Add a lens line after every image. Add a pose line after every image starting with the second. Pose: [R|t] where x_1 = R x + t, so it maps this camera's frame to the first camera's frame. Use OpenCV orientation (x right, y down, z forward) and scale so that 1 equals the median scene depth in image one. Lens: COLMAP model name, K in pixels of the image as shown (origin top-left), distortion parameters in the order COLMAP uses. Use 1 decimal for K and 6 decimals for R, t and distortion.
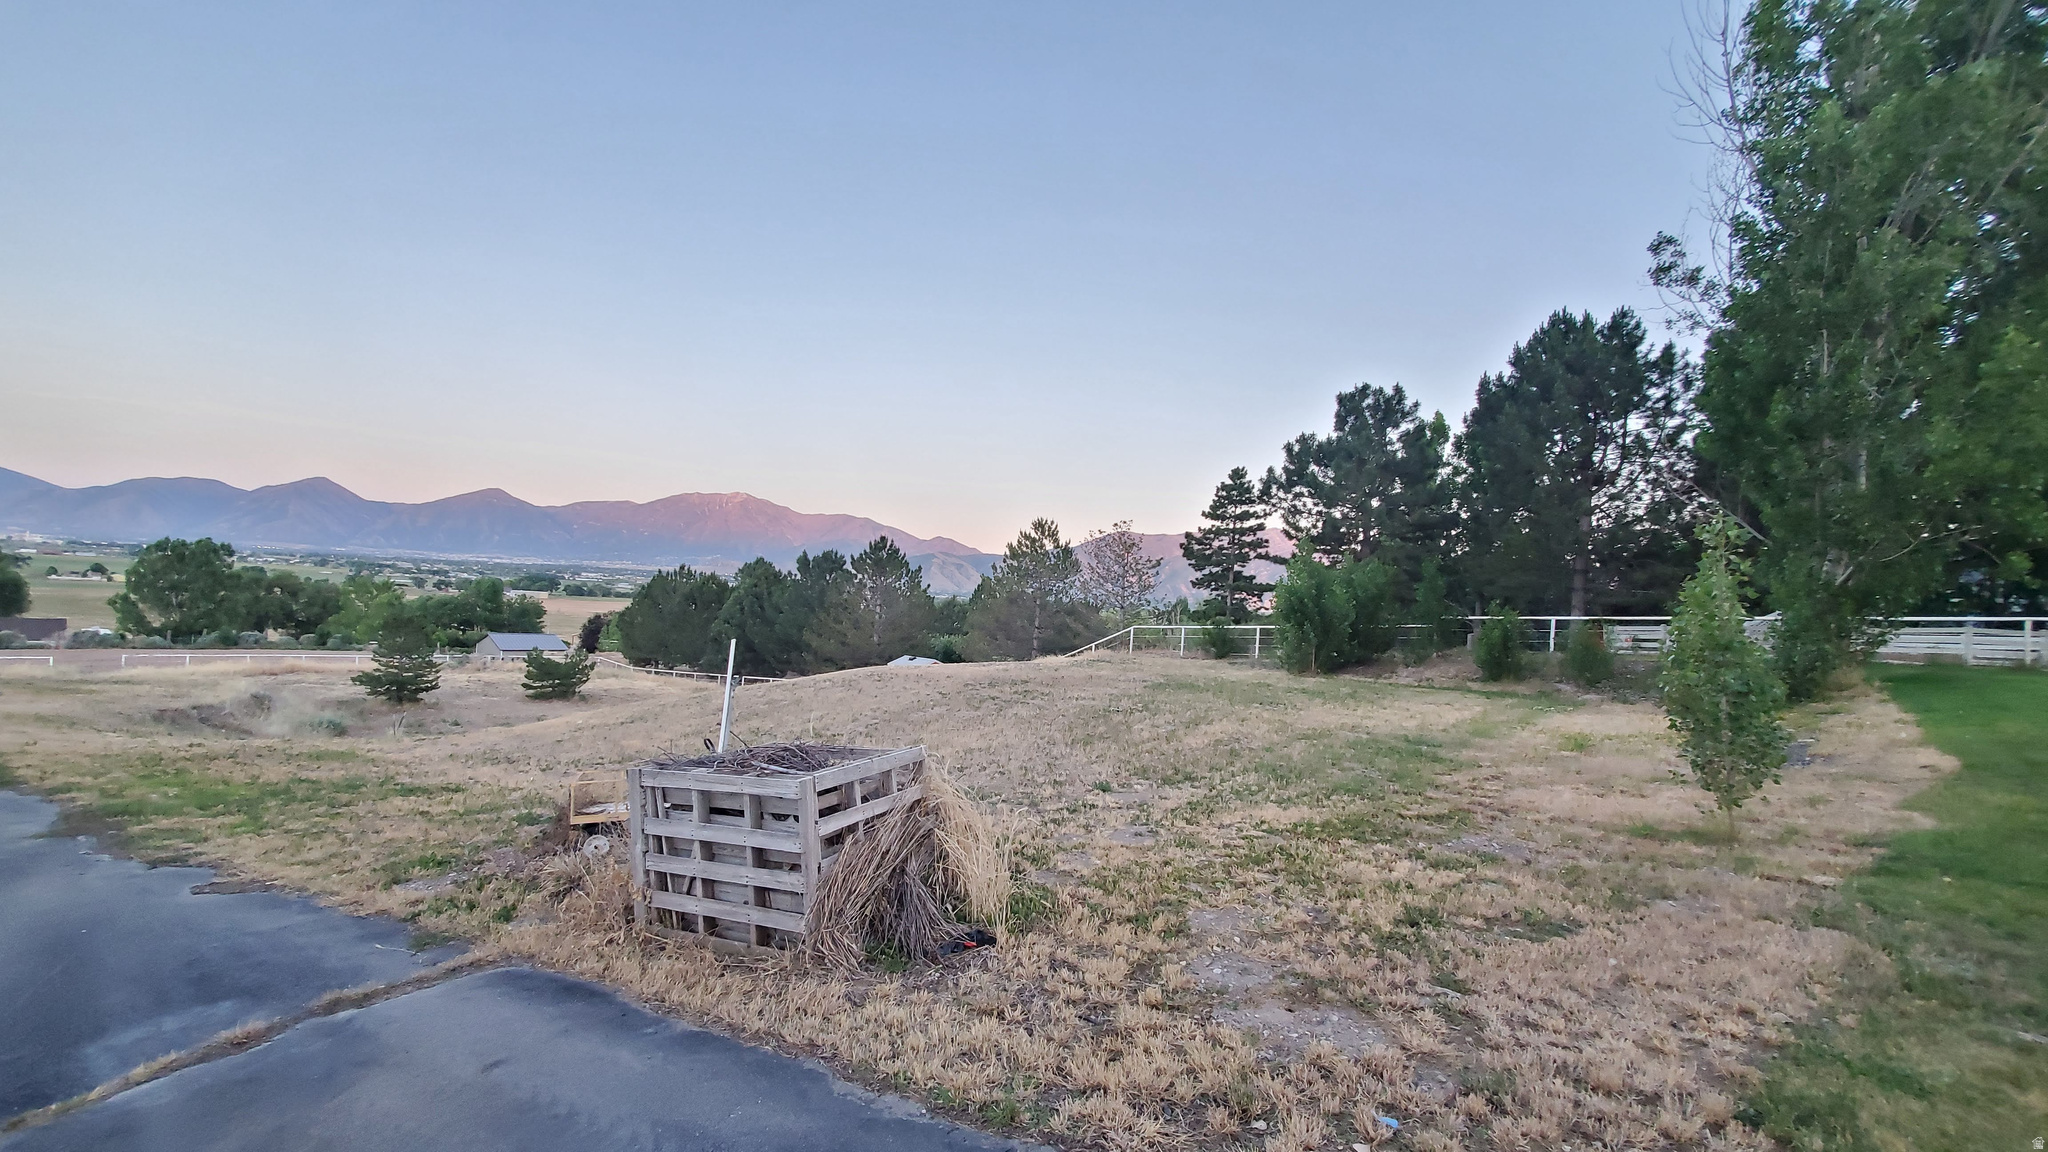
lens RADIAL K [[753.0, 0, 1024.0], [0, 753.0, 576.0], [0, 0, 1]] dist [-0.021831, -0.000008]
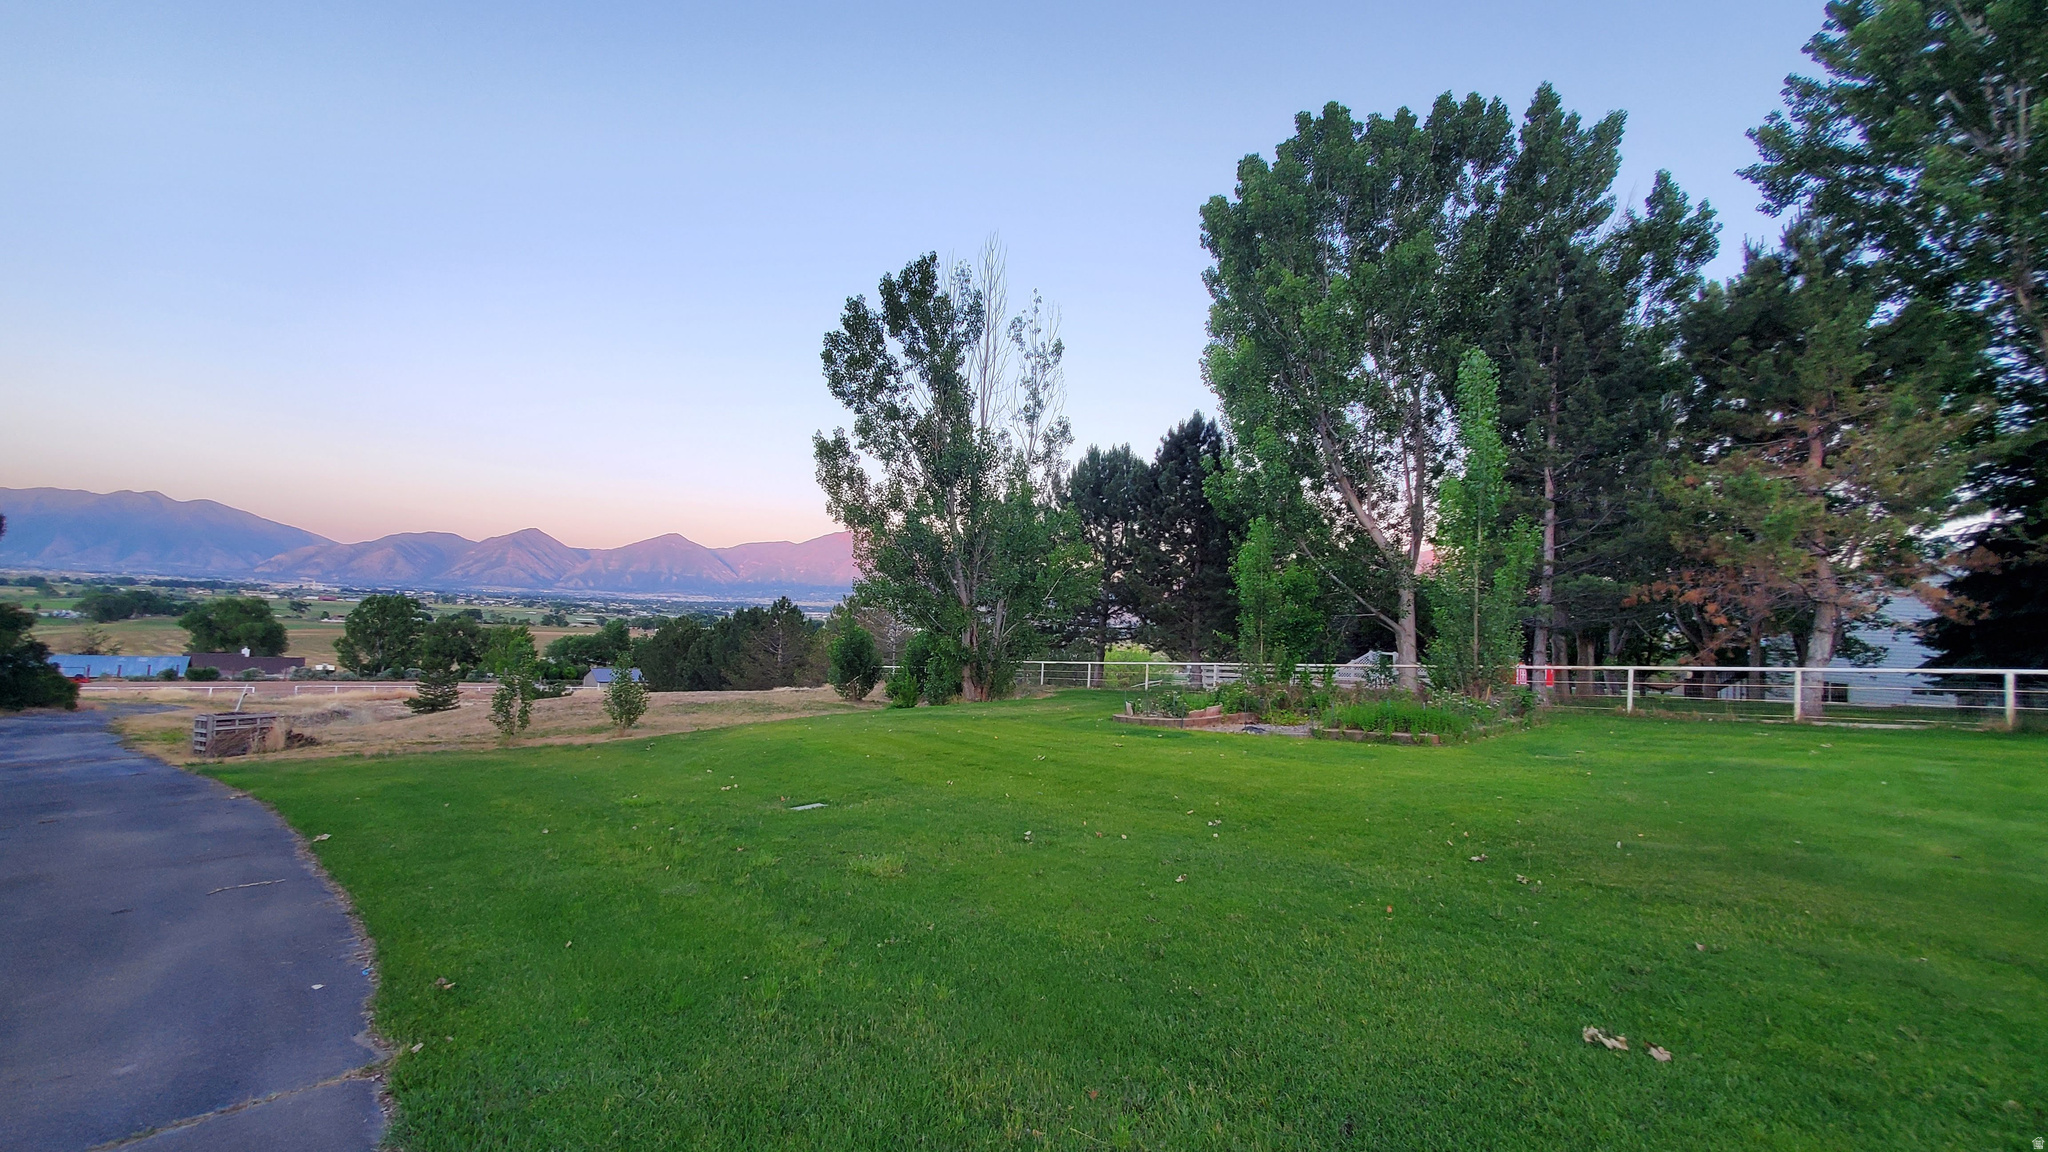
lens RADIAL K [[753.0, 0, 1024.0], [0, 753.0, 576.0], [0, 0, 1]] dist [-0.021831, -0.000008]
pose [[0.984453, -0.024378, -0.173950, 0.318975], [0.017338, 0.998972, -0.041874, -0.017088], [0.174792, 0.038207, 0.983864, -0.144758]]
